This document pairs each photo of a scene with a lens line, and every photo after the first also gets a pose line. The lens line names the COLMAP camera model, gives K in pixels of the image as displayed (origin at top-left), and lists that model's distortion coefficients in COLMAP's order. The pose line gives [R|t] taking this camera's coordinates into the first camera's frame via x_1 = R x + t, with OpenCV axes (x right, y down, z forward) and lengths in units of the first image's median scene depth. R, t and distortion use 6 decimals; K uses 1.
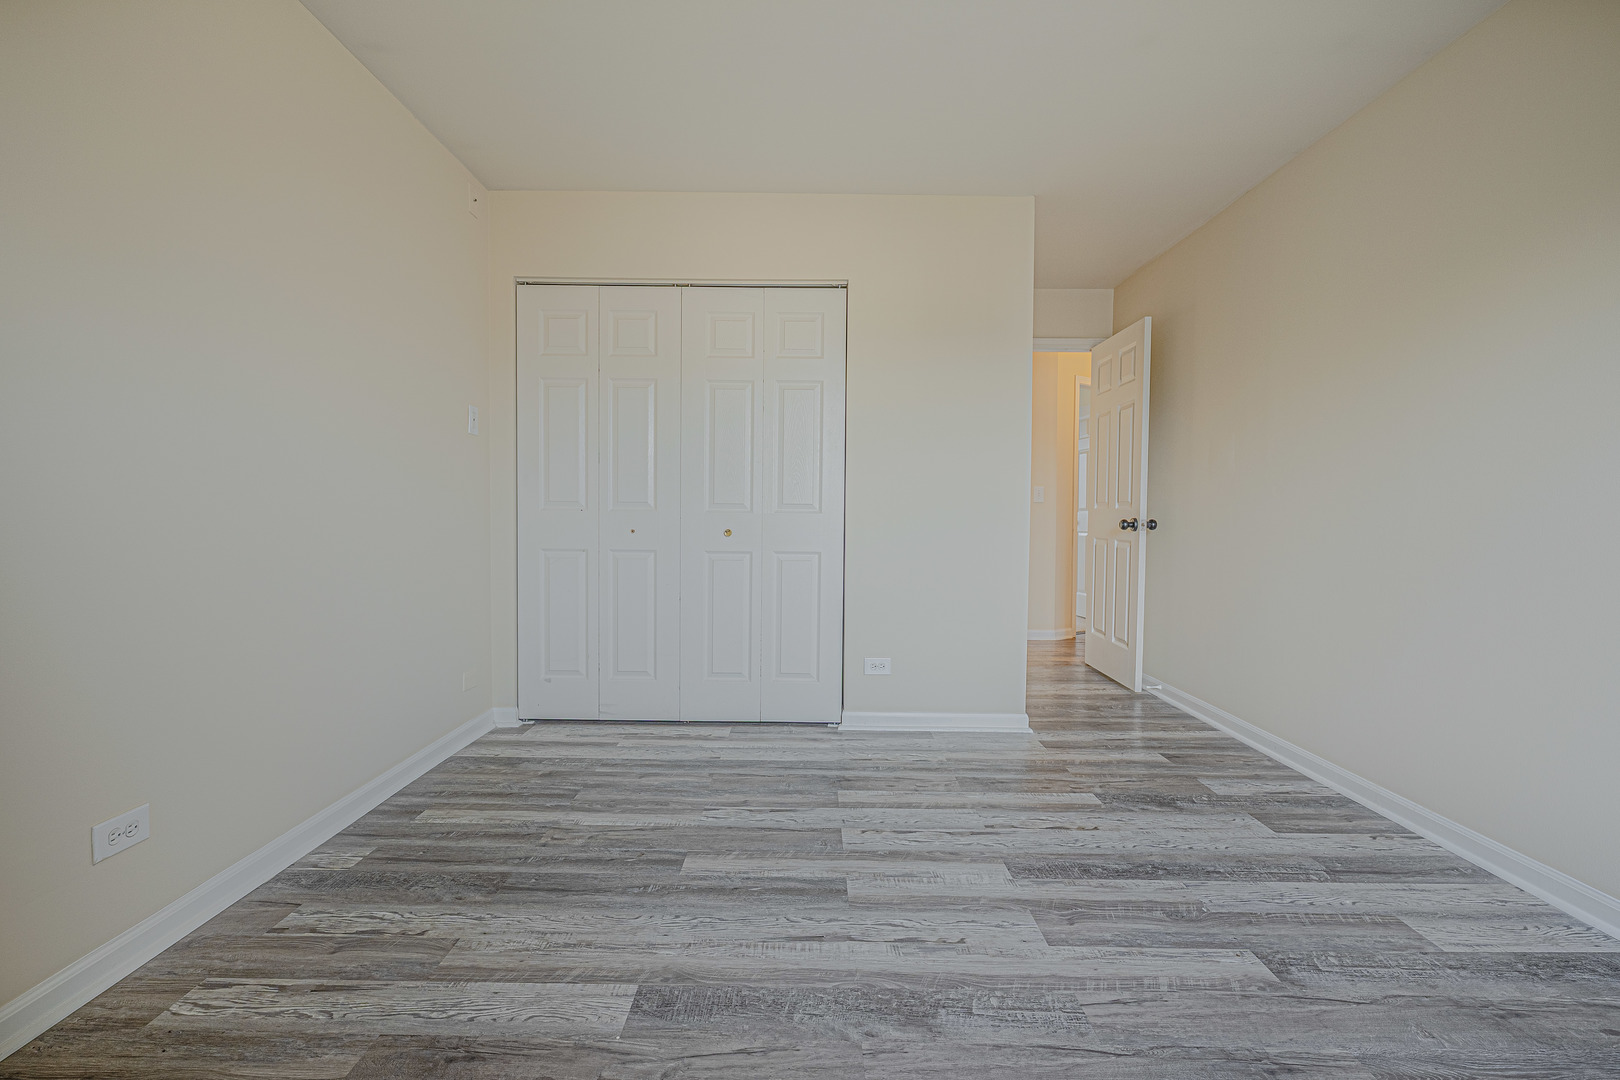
lens RADIAL K [[732.3, 0, 810.0], [0, 732.3, 540.0], [0, 0, 1]] dist [0.000163, 0.000211]
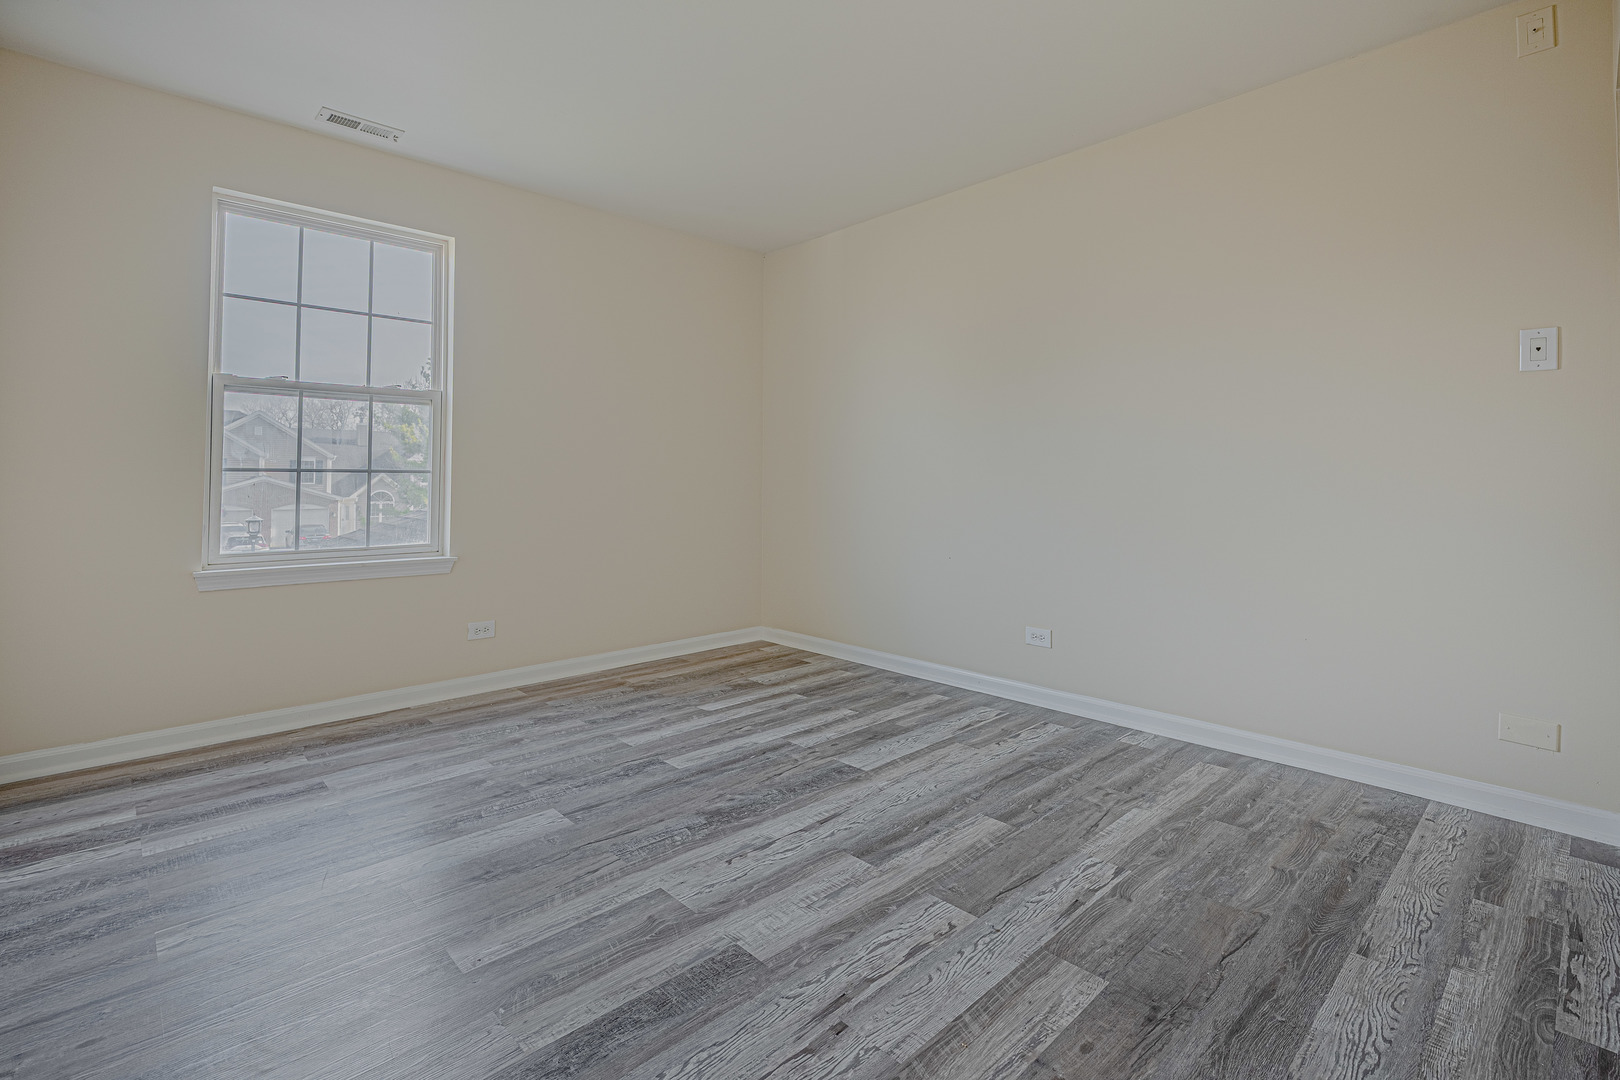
lens RADIAL K [[732.3, 0, 810.0], [0, 732.3, 540.0], [0, 0, 1]] dist [0.000163, 0.000211]
pose [[-0.726528, 0.046980, -0.685529, 0.774404], [-0.030590, 0.994460, 0.100571, -0.055400], [0.686455, 0.094038, -0.721066, 1.655454]]
